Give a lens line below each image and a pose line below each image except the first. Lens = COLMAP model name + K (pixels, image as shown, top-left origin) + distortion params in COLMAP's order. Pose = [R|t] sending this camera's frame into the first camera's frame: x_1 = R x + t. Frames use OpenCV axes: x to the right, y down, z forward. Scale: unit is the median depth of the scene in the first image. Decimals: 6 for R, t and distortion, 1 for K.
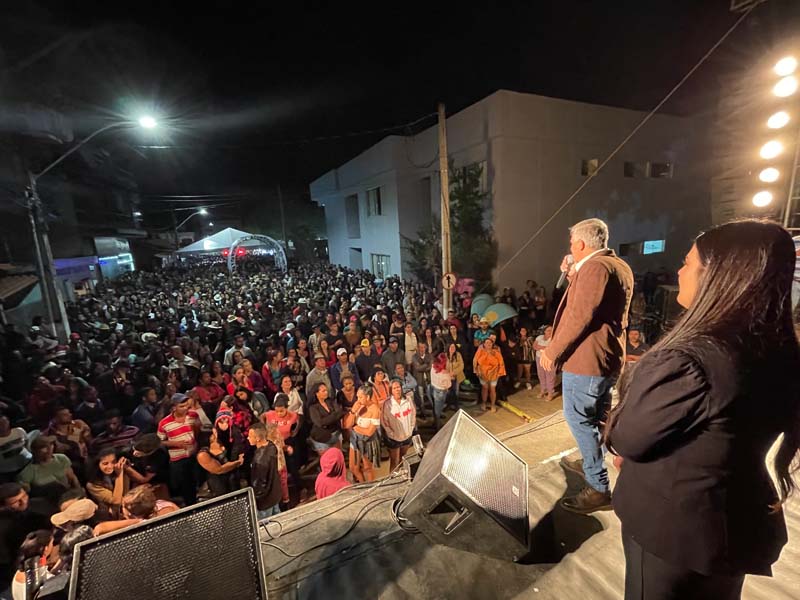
lens RADIAL K [[359.6, 0, 400.0], [0, 359.6, 300.0], [0, 0, 1]] dist [-0.001640, -0.000092]
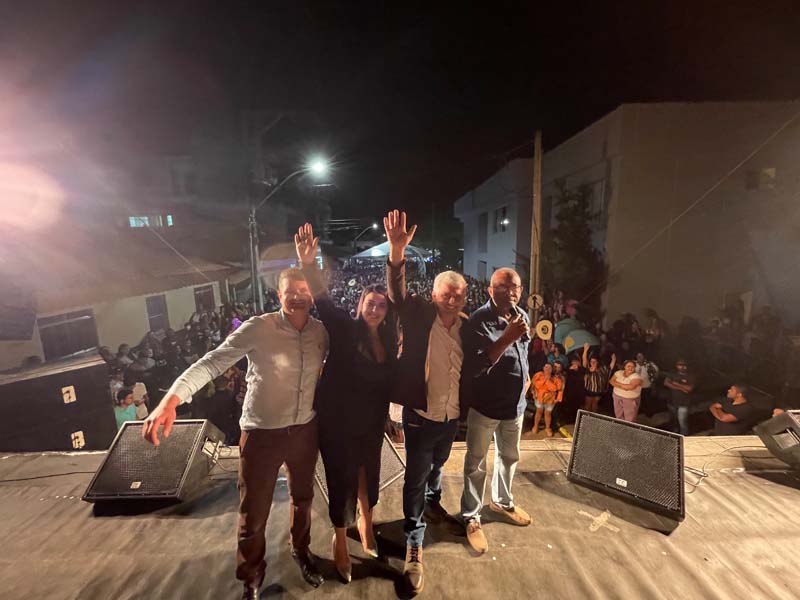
lens RADIAL K [[323.4, 0, 400.0], [0, 323.4, 300.0], [0, 0, 1]] dist [0.001219, 0.000140]
pose [[0.899185, 0.100601, -0.425848, 0.150124], [-0.105134, 0.994374, 0.012914, -0.022443], [0.424751, 0.033159, 0.904703, 0.000358]]
